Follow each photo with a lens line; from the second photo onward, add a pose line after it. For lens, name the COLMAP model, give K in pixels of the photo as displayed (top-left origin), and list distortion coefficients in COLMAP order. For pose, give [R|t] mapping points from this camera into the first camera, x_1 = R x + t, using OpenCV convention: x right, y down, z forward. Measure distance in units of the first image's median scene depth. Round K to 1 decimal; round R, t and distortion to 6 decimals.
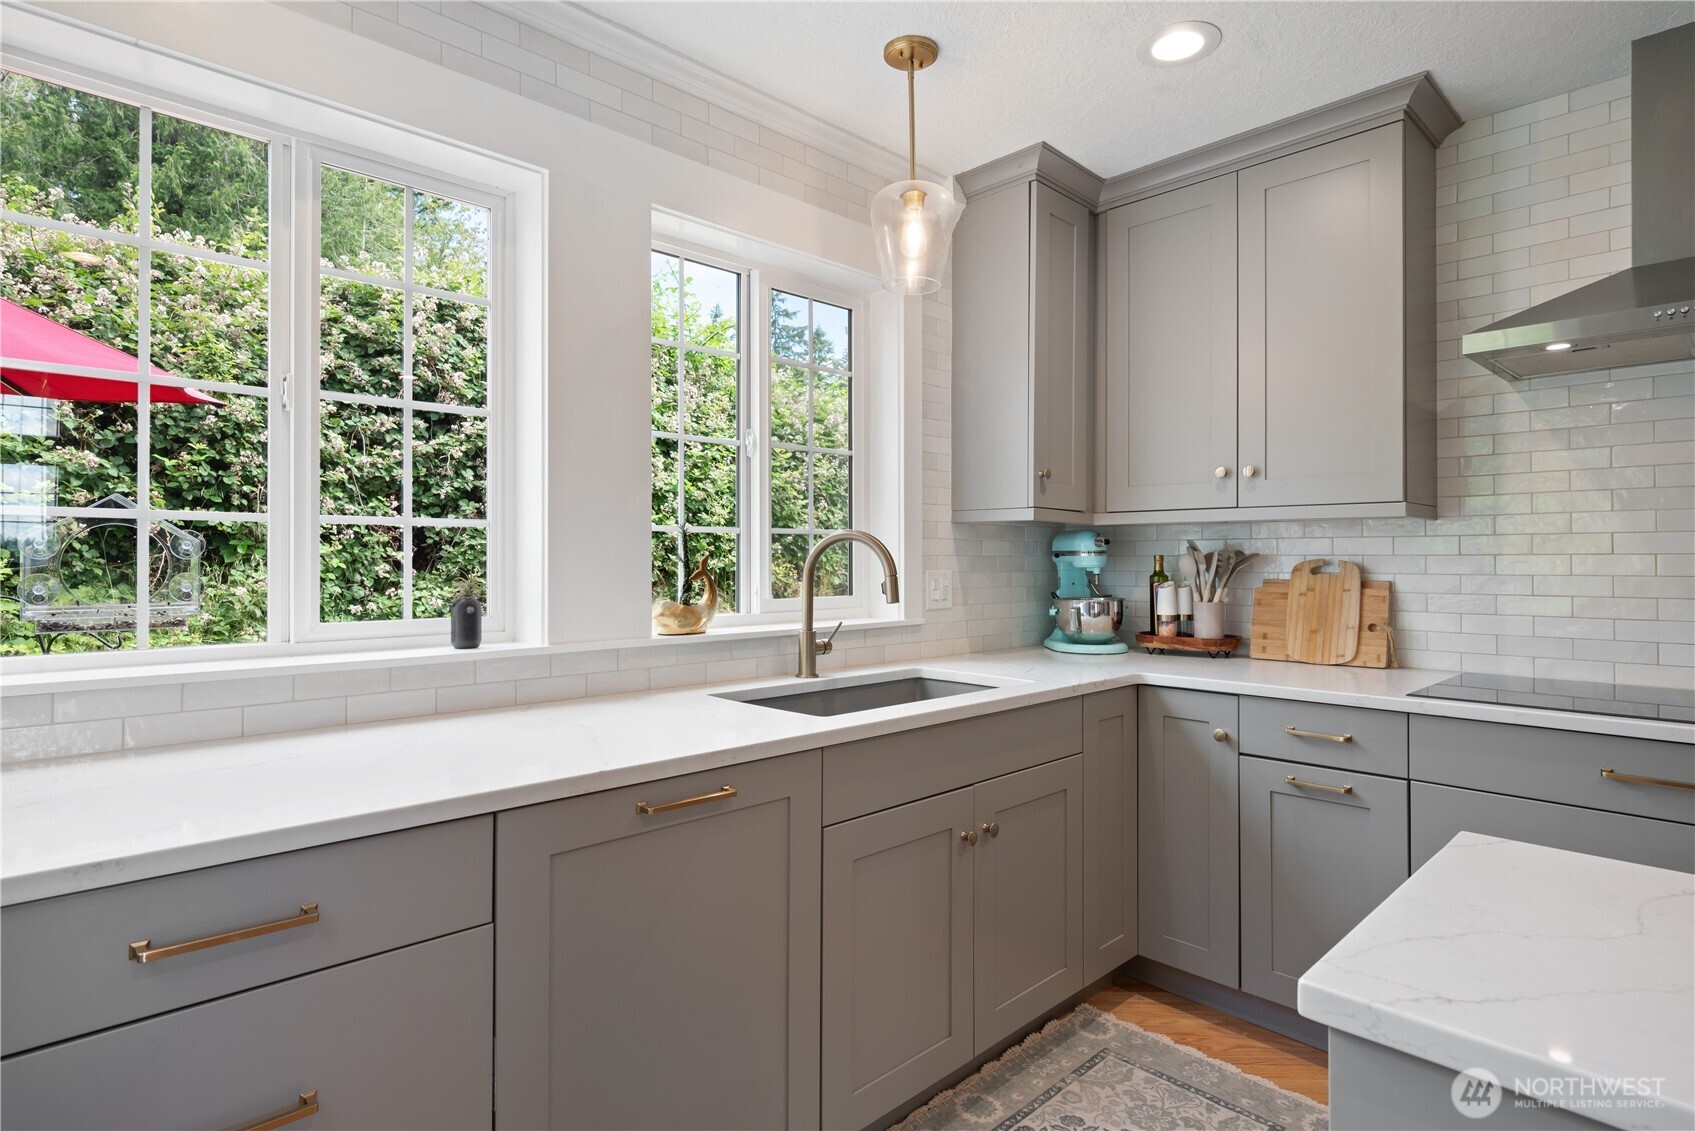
lens RADIAL K [[888.9, 0, 847.3], [0, 888.9, 553.1], [0, 0, 1]] dist [-0.000905, -0.001820]
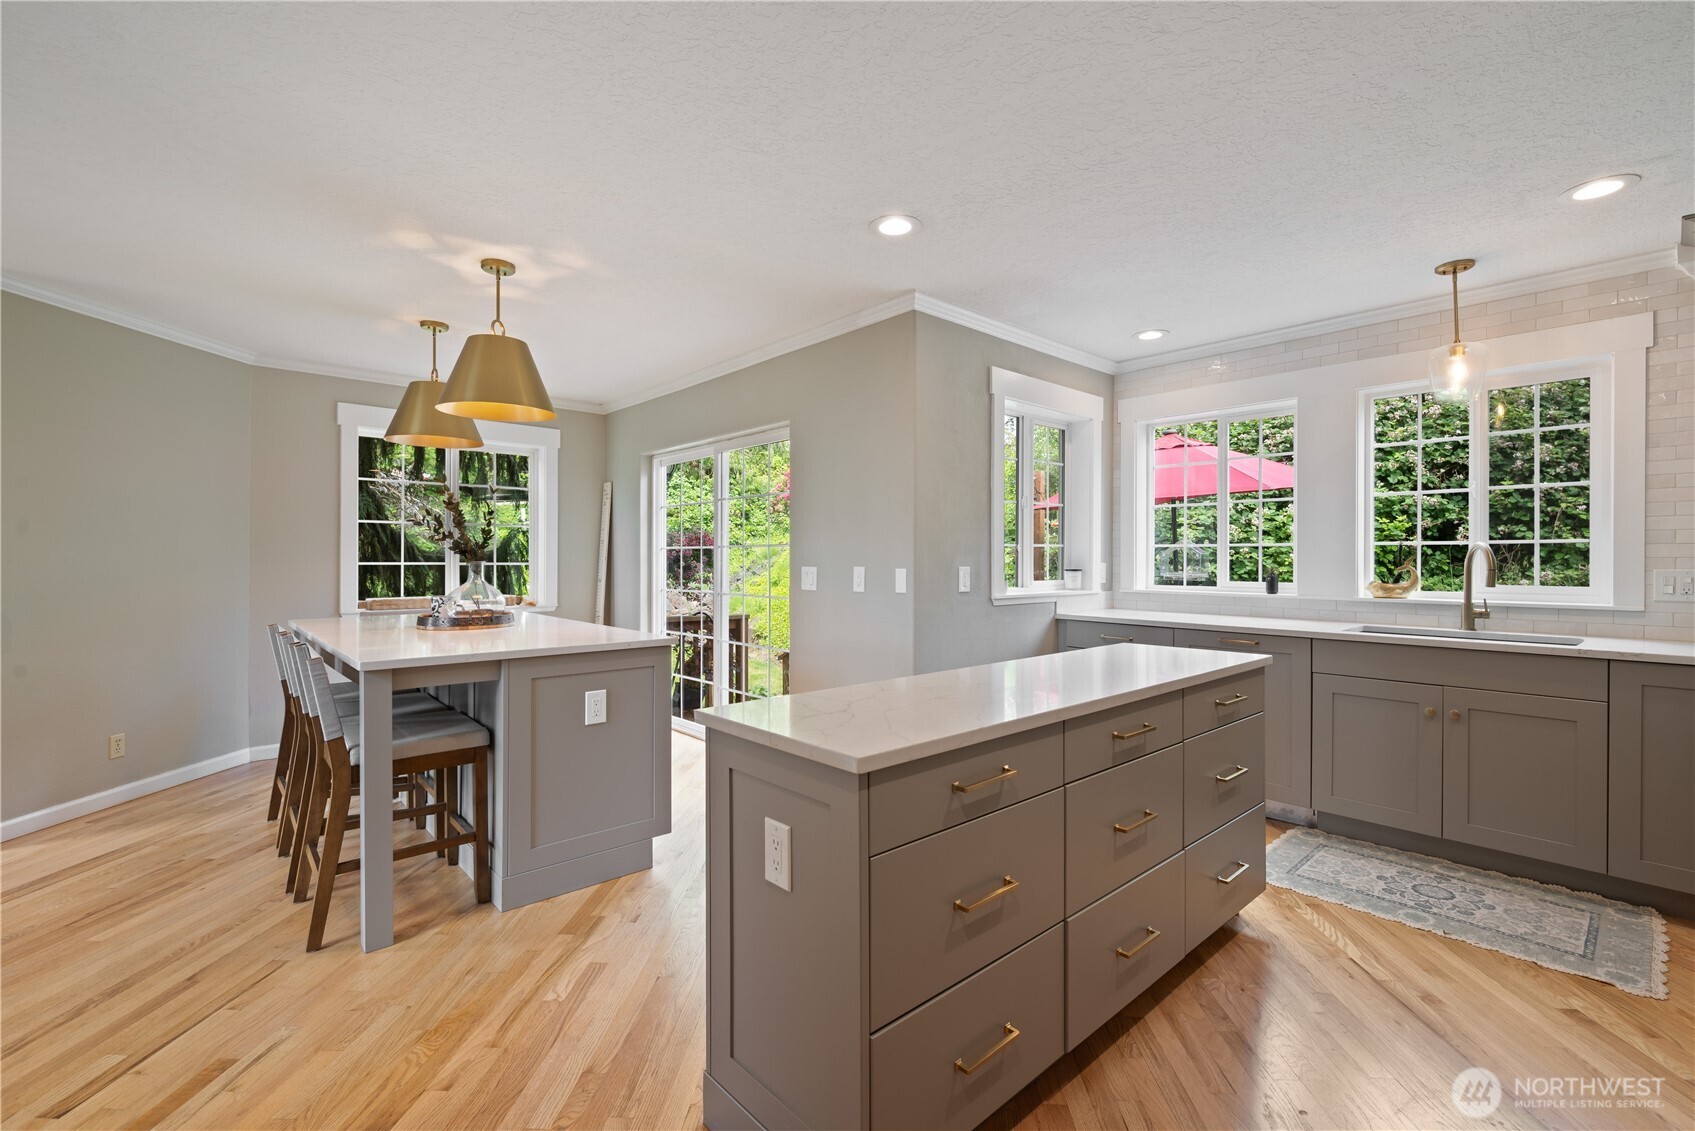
lens RADIAL K [[742.7, 0, 848.6], [0, 742.7, 561.9], [0, 0, 1]] dist [-0.002359, 0.000022]
pose [[-0.033349, 0.003961, -0.999436, 1.176216], [0.004811, 0.999981, 0.003802, -0.000874], [0.999432, -0.004681, -0.033368, -0.101806]]
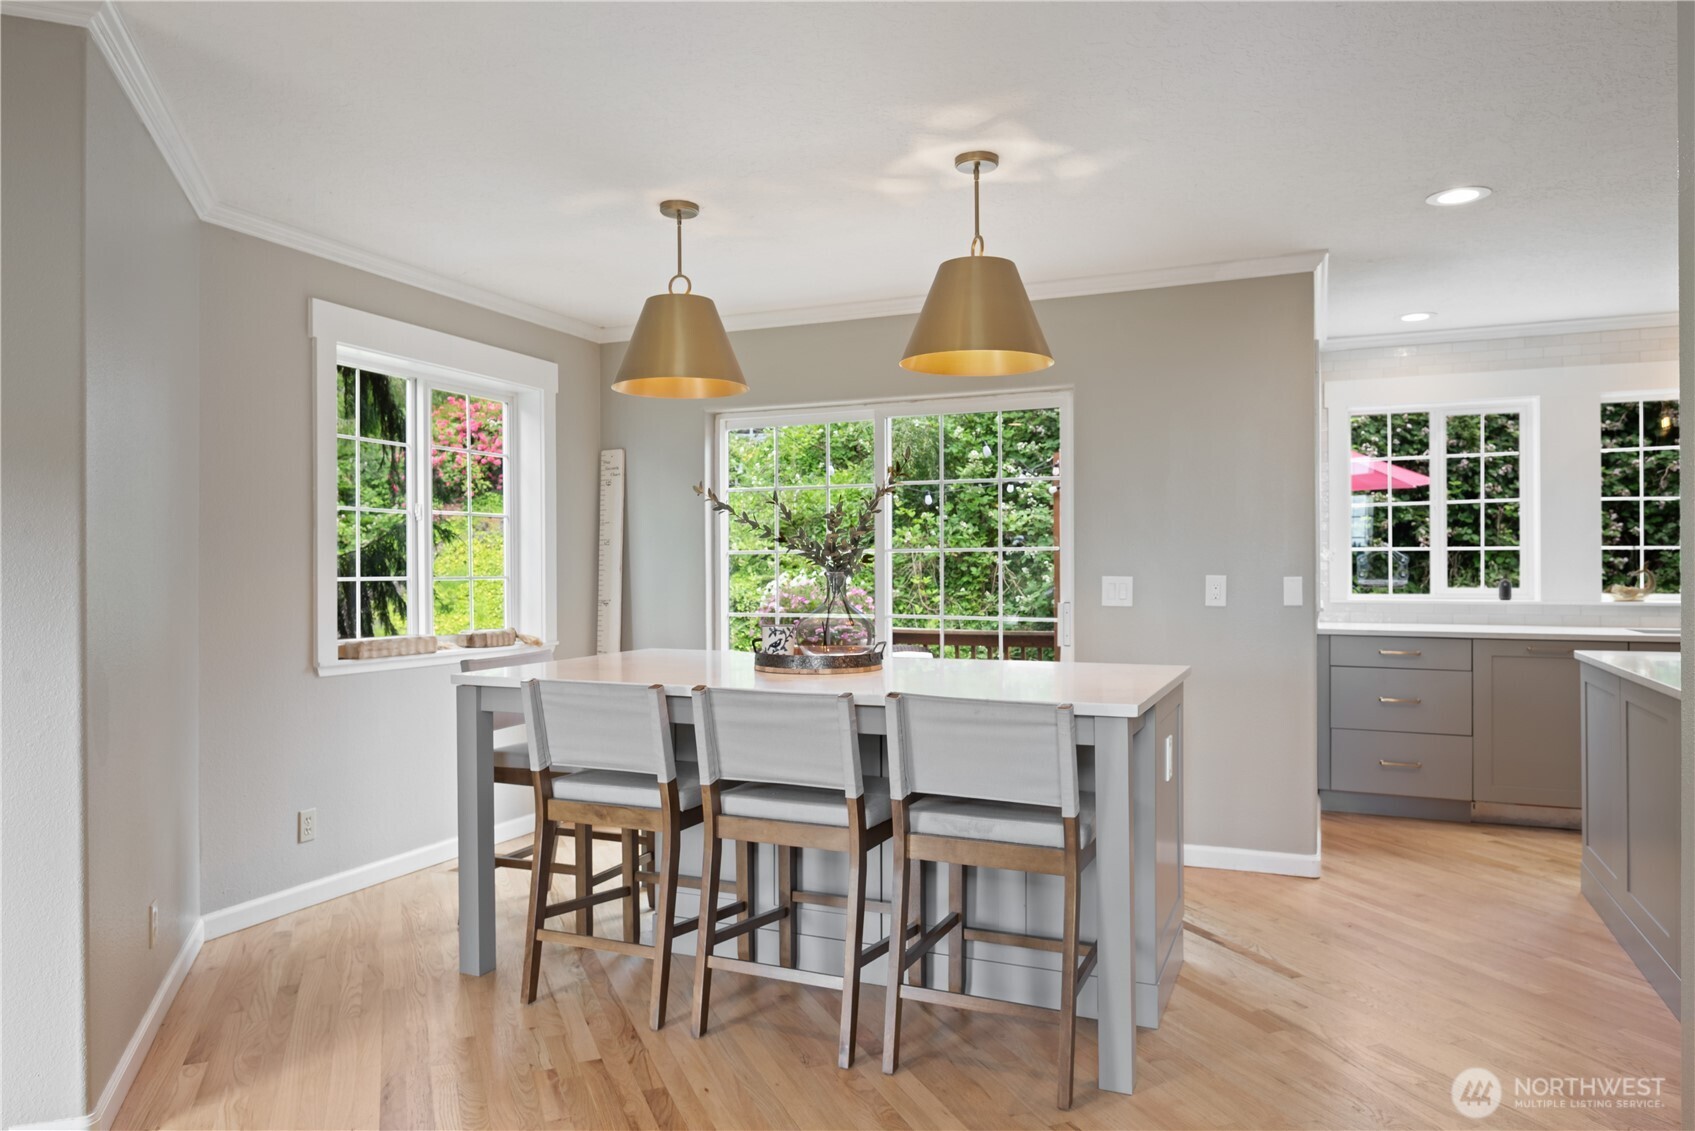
lens RADIAL K [[1107.9, 0, 852.4], [0, 1107.9, 570.3], [0, 0, 1]] dist [0.001446, 0.001794]
pose [[0.389089, 0.000268, -0.921200, 1.124747], [0.010798, 0.999930, 0.004852, -0.007281], [0.921137, -0.011835, 0.389059, -1.230404]]
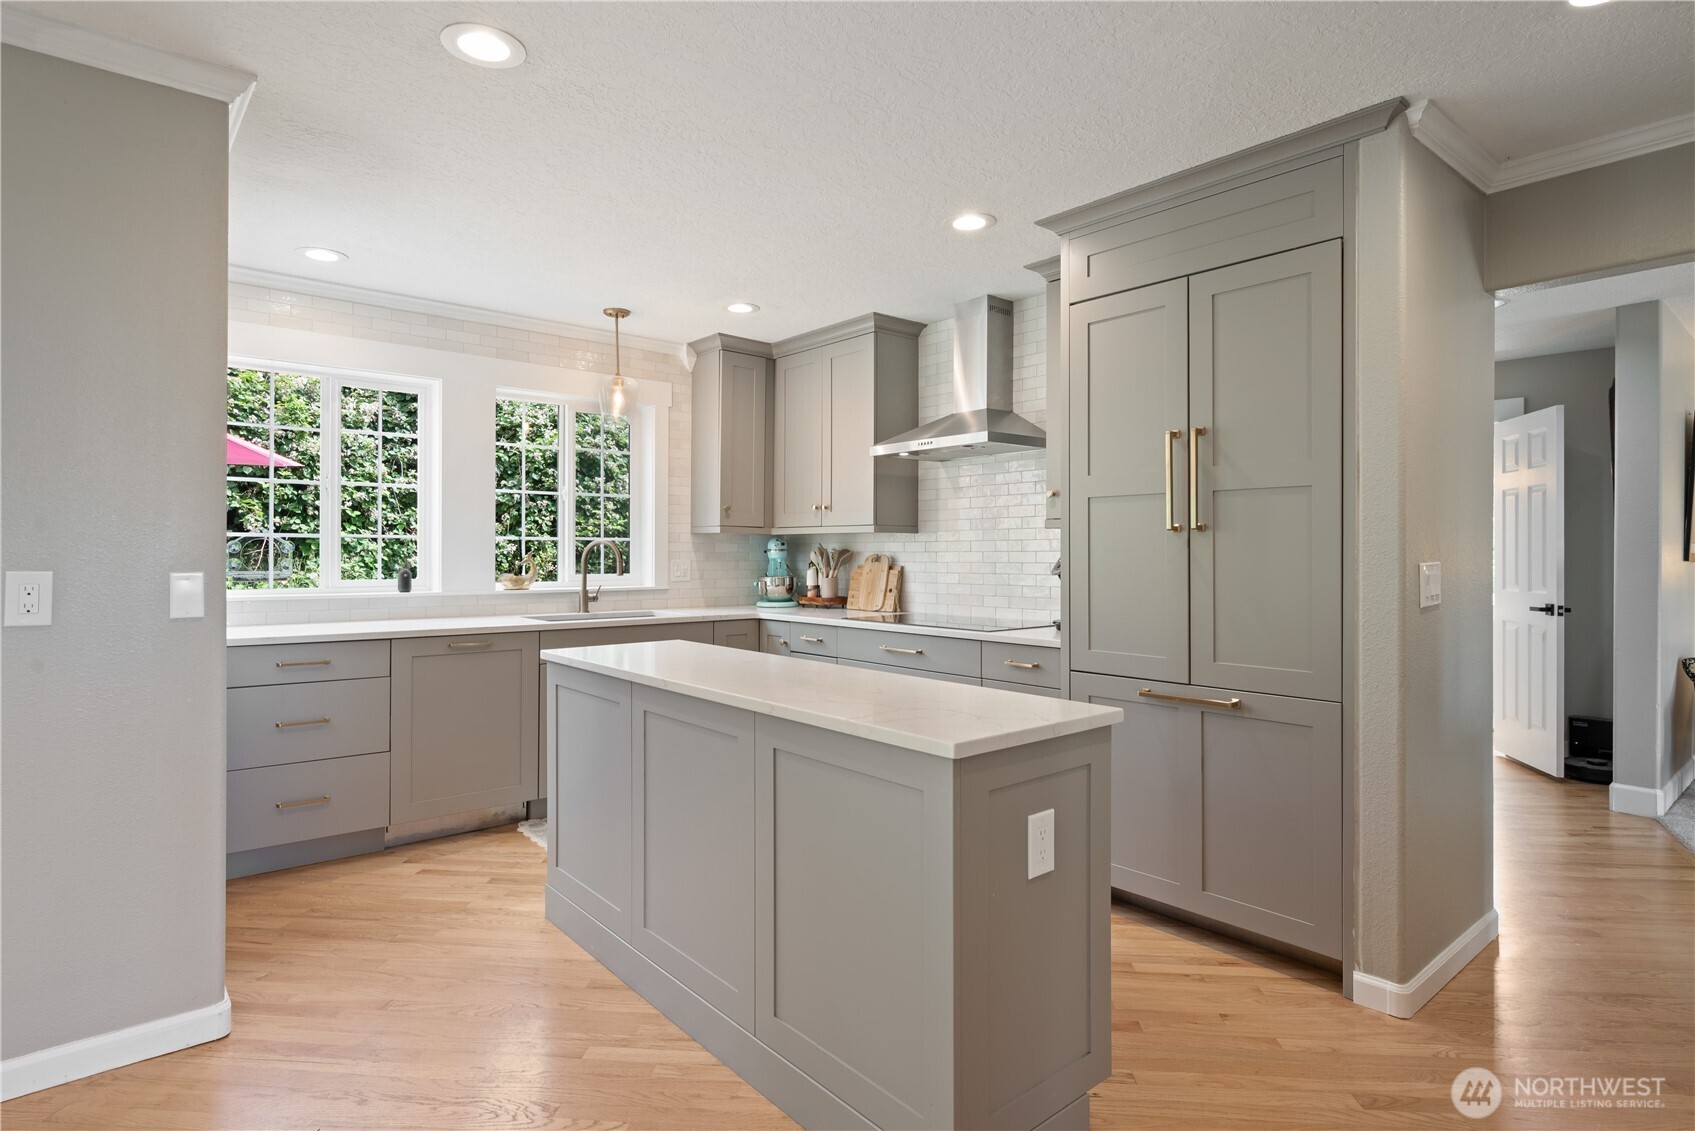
lens RADIAL K [[888.9, 0, 847.3], [0, 888.9, 548.6], [0, 0, 1]] dist [-0.000905, -0.001820]
pose [[0.998096, 0.000683, -0.061682, 0.564067], [-0.000667, 1.000000, 0.000276, -0.004746], [0.061683, -0.000235, 0.998096, -0.803801]]
